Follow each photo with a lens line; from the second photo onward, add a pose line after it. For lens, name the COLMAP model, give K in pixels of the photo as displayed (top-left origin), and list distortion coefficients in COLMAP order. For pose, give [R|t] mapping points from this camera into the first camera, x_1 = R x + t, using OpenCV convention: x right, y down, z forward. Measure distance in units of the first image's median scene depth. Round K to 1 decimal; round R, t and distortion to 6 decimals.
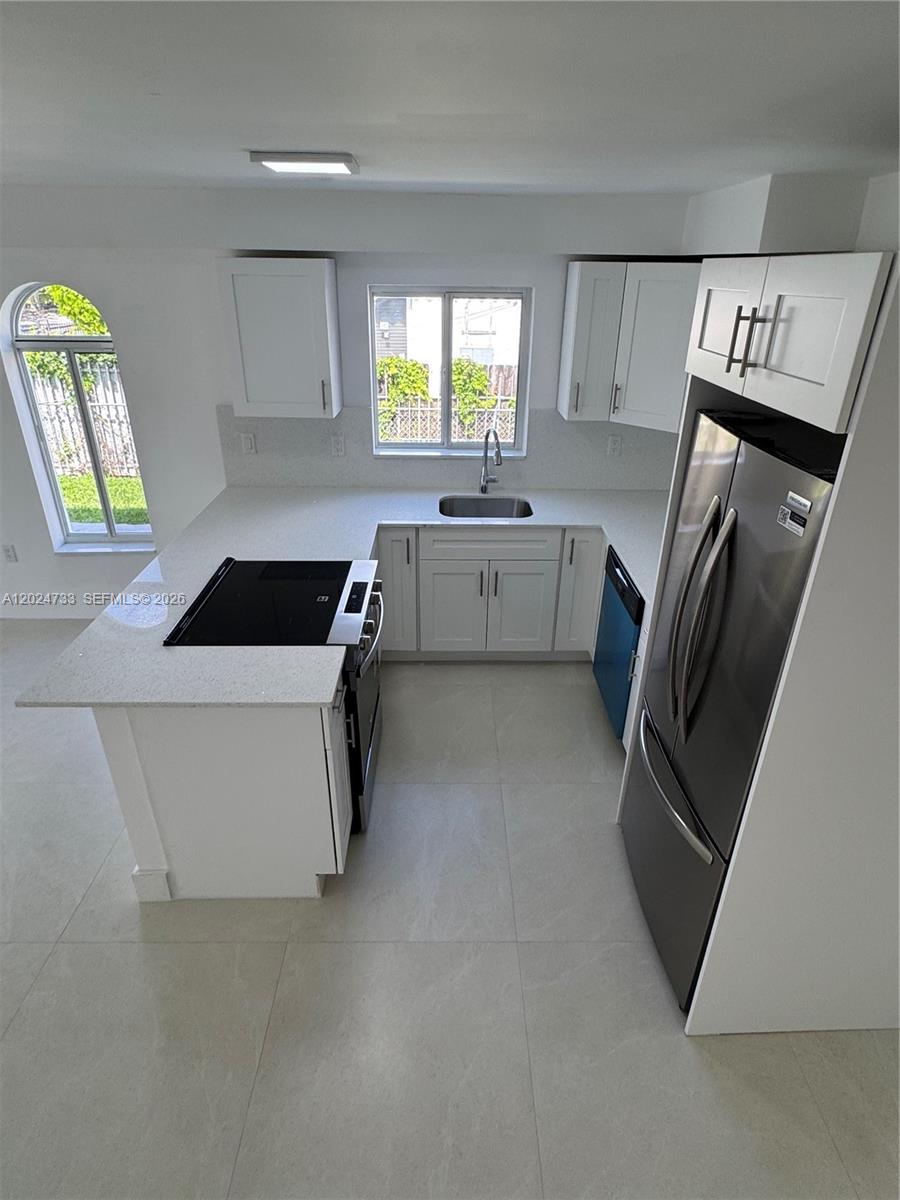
lens RADIAL K [[667.5, 0, 450.0], [0, 667.5, 600.0], [0, 0, 1]] dist [-0.007230, 0.001423]
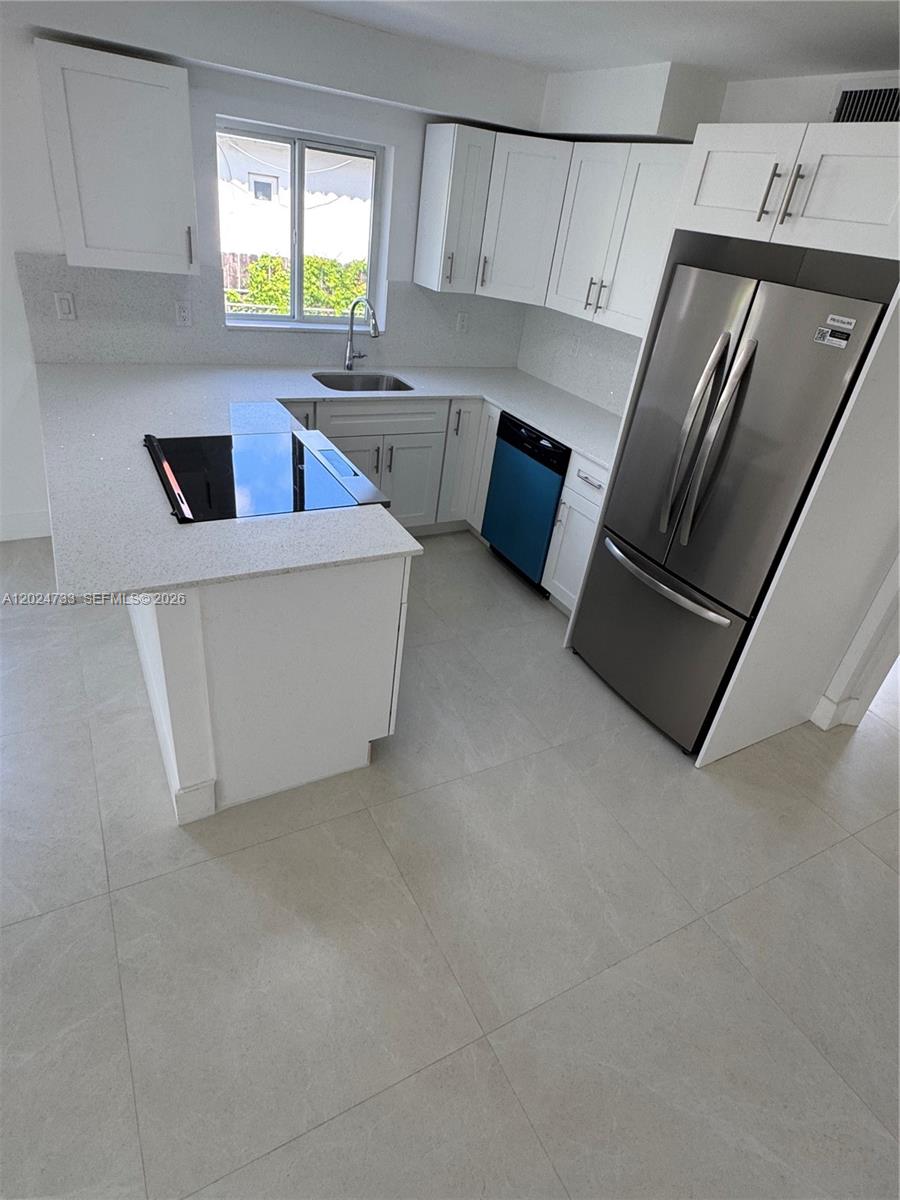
lens RADIAL K [[667.5, 0, 450.0], [0, 667.5, 600.0], [0, 0, 1]] dist [-0.007230, 0.001423]
pose [[0.874517, -0.159553, 0.457999, -0.357539], [0.106328, 0.984437, 0.139921, 0.055010], [-0.473196, -0.073665, 0.877872, 0.062222]]
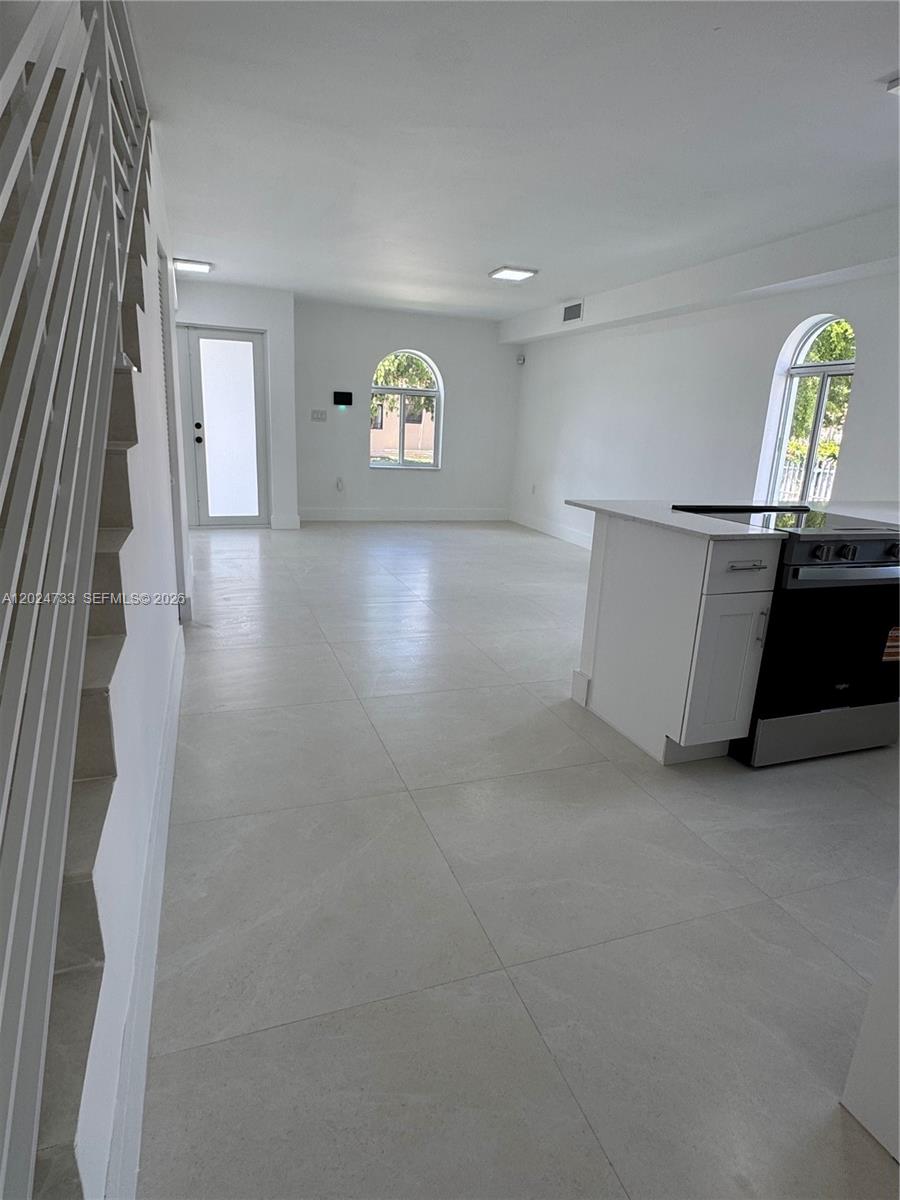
lens RADIAL K [[667.5, 0, 450.0], [0, 667.5, 600.0], [0, 0, 1]] dist [-0.007230, 0.001423]
pose [[0.334425, 0.249398, -0.908824, 0.399630], [-0.460020, 0.884858, 0.073545, 0.211146], [0.822522, 0.393482, 0.410646, 0.149901]]
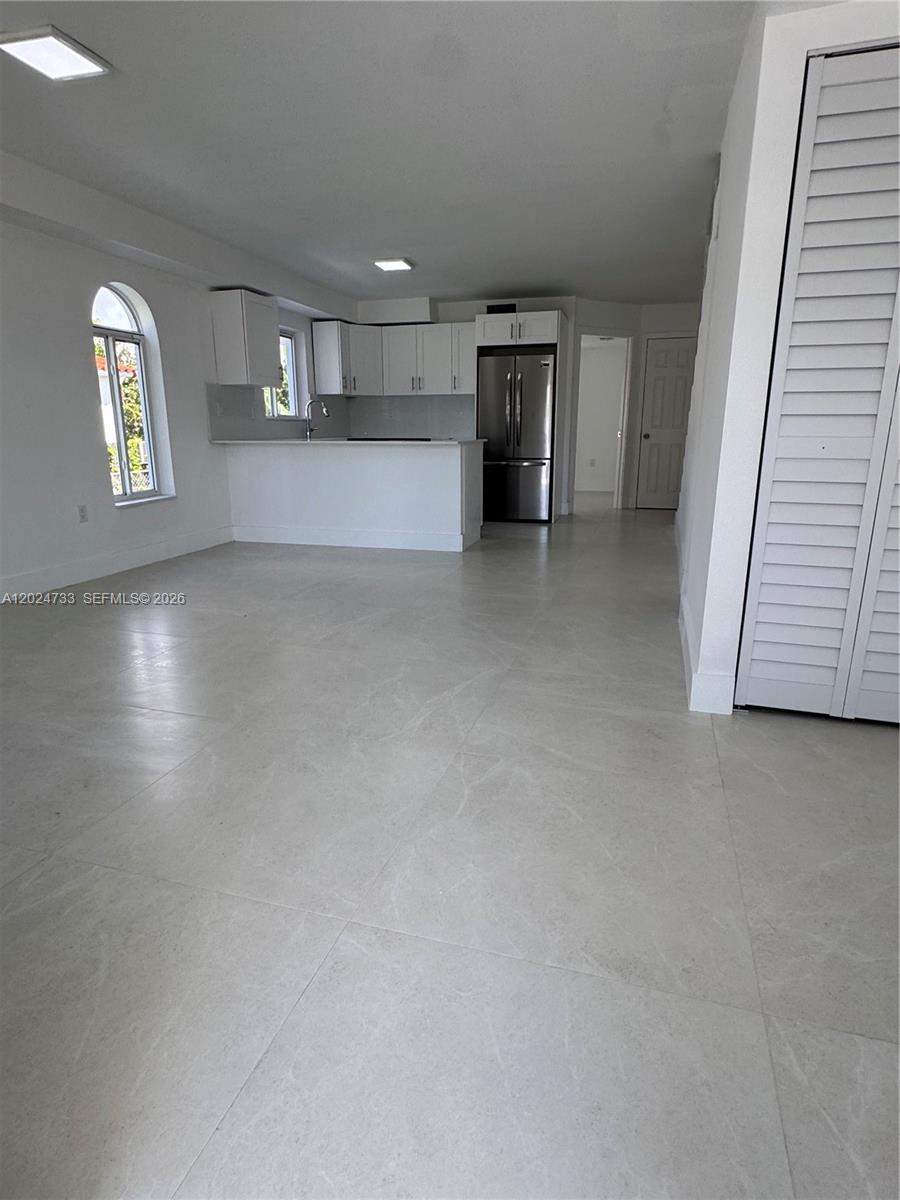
lens RADIAL K [[667.5, 0, 450.0], [0, 667.5, 600.0], [0, 0, 1]] dist [-0.007230, 0.001423]
pose [[0.301003, -0.247756, 0.920877, -1.828145], [0.432783, 0.895980, 0.099595, 0.249847], [-0.849762, 0.368561, 0.376917, 0.165678]]
